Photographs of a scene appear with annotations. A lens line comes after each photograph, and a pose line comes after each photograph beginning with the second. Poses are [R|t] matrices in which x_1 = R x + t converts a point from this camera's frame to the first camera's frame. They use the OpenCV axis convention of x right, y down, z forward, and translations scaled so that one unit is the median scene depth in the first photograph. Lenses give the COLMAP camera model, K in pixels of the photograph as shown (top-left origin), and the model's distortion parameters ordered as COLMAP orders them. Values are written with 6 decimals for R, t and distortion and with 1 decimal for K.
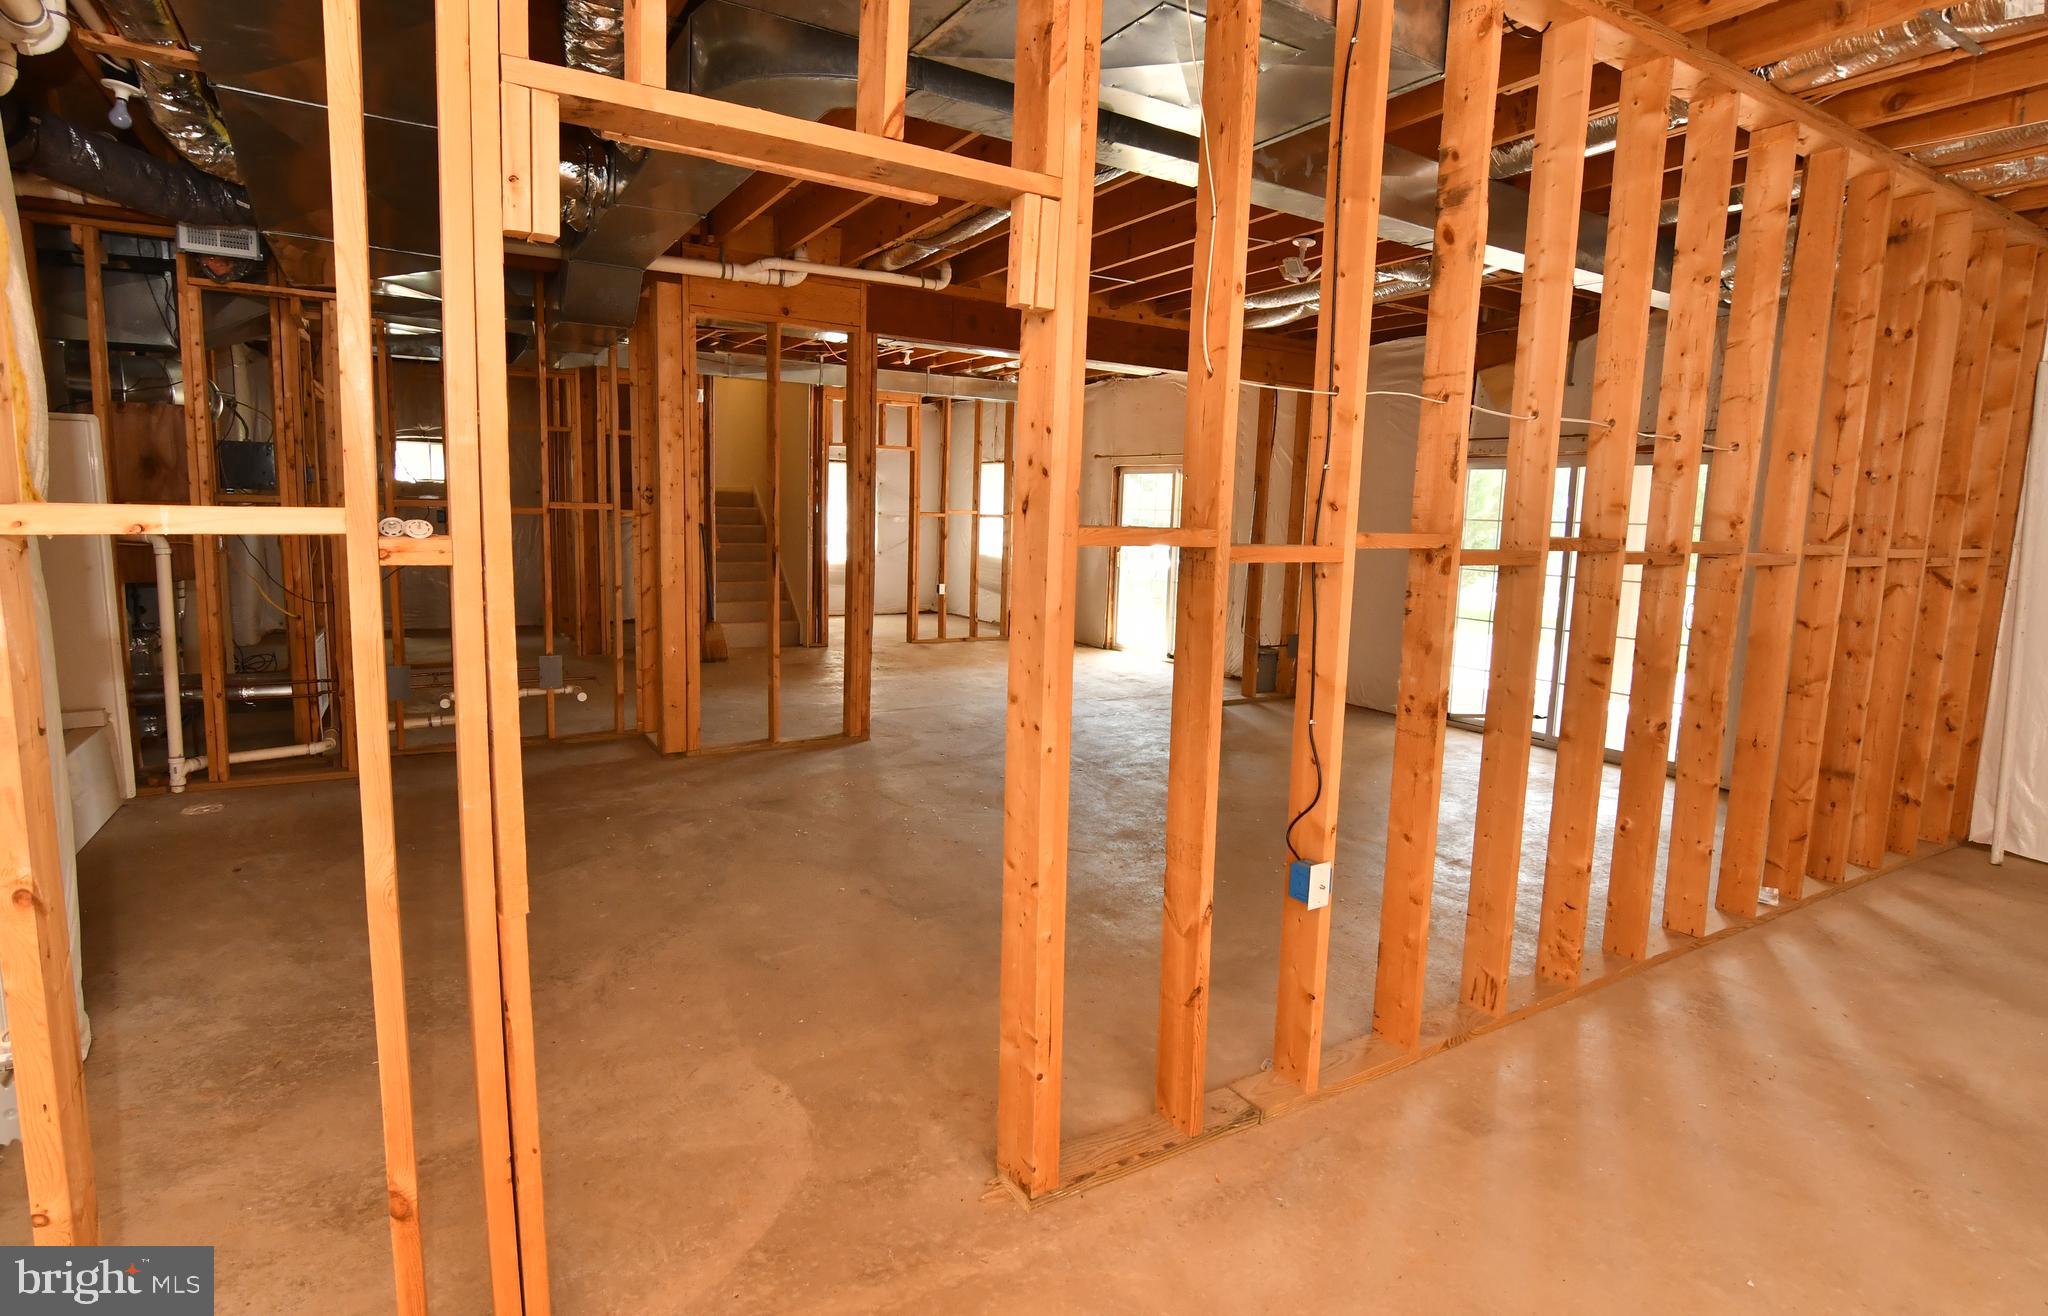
lens RADIAL K [[1026.6, 0, 1019.1], [0, 1026.6, 648.3], [0, 0, 1]] dist [-0.023262, 0.006493]
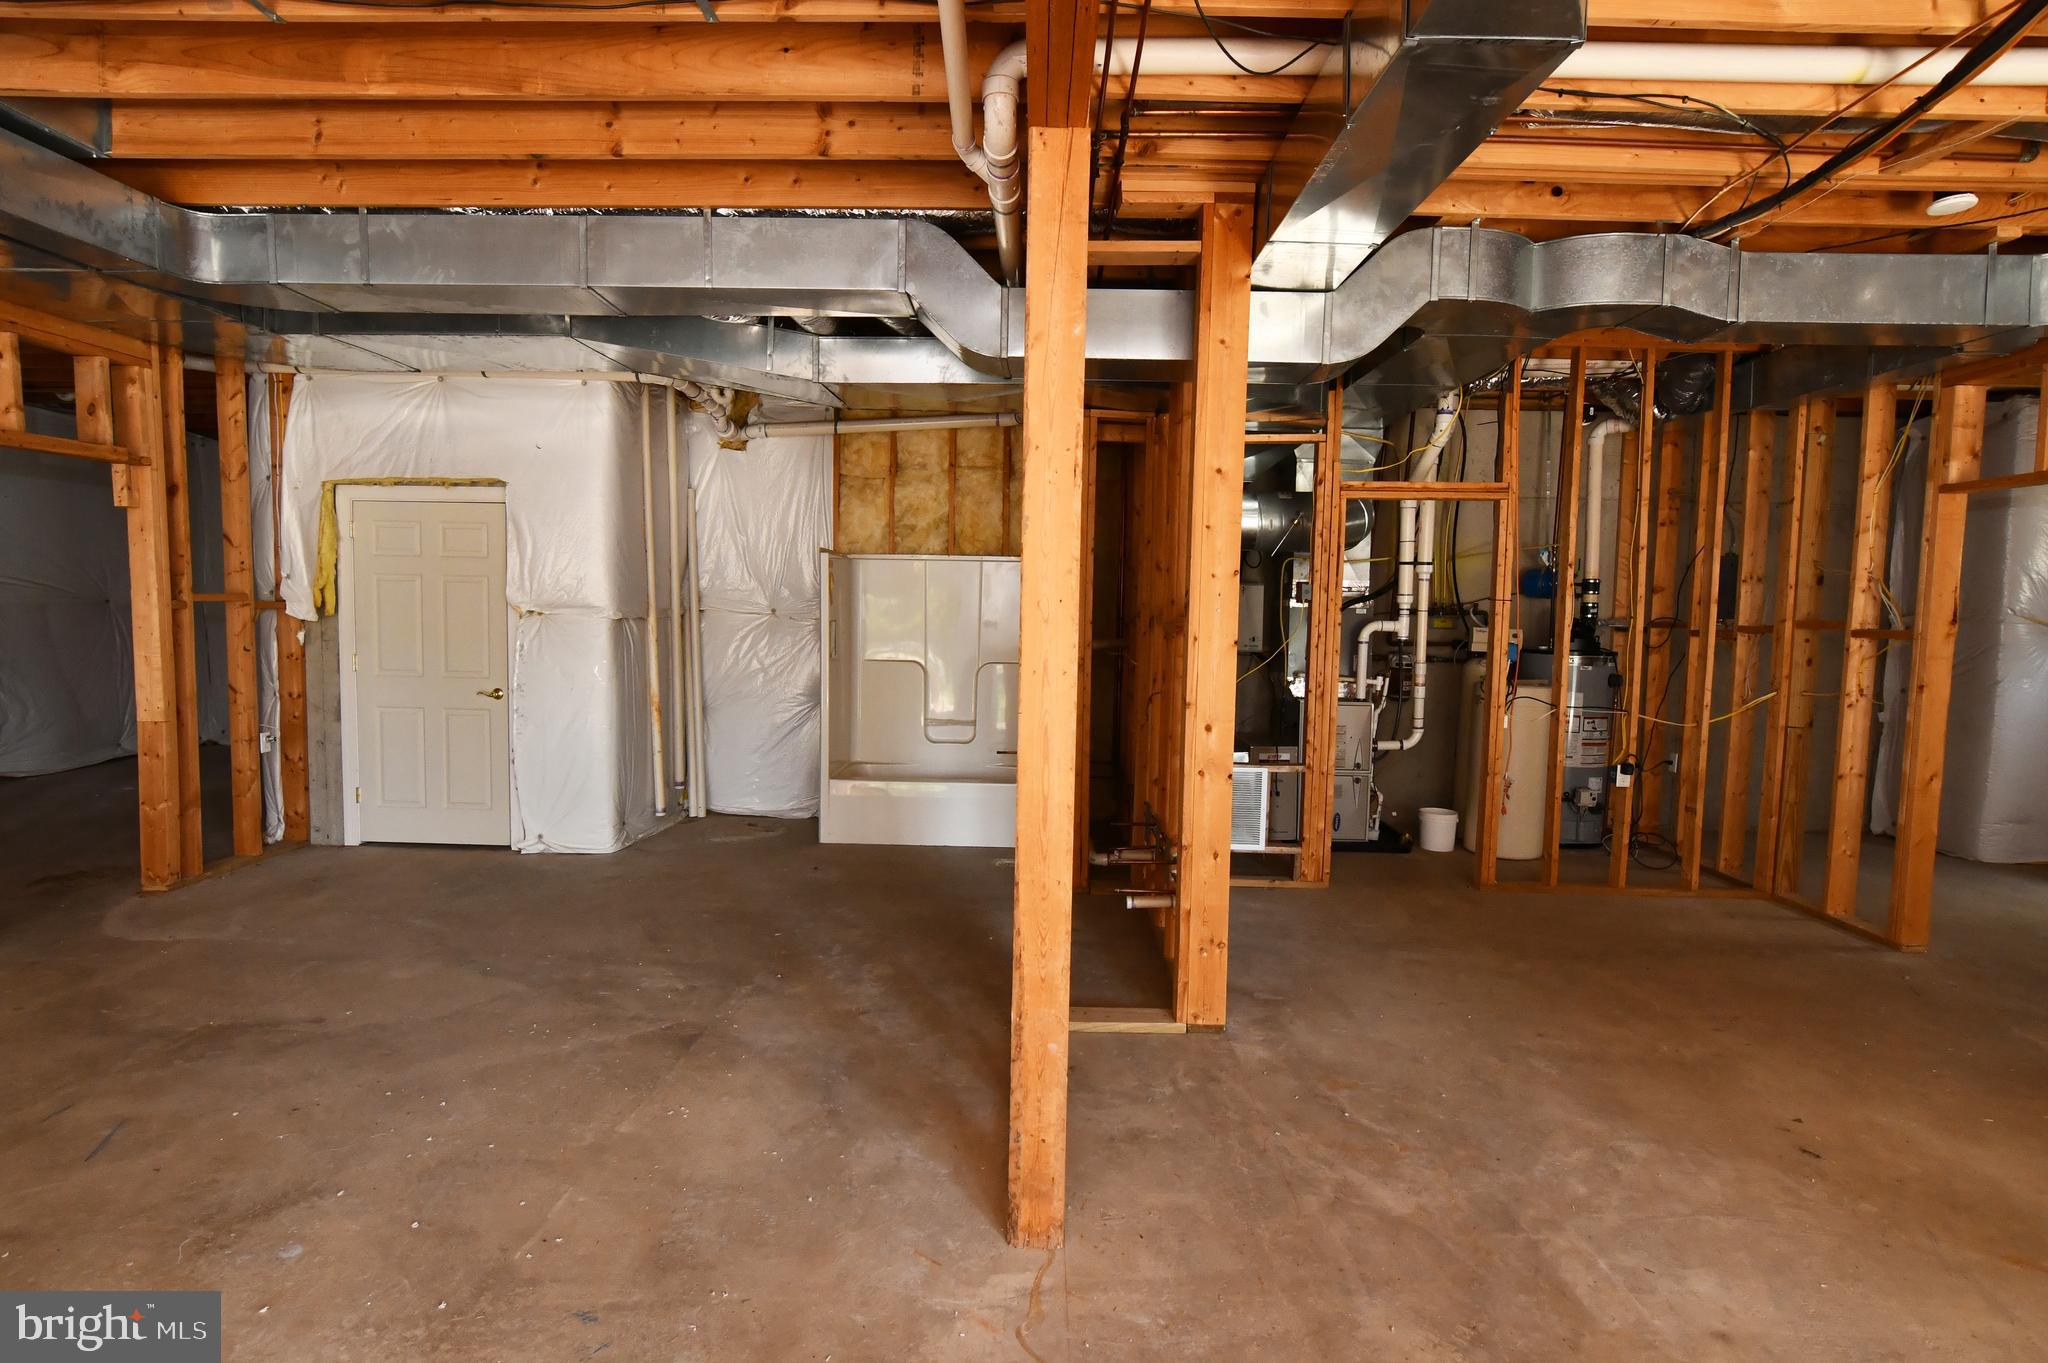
lens RADIAL K [[997.9, 0, 1015.8], [0, 997.9, 673.9], [0, 0, 1]] dist [-0.031669, 0.009005]
pose [[-0.527694, 0.026804, -0.849011, 0.158645], [-0.148763, 0.981139, 0.123437, -0.163854], [0.836306, 0.191438, -0.513754, 1.198156]]
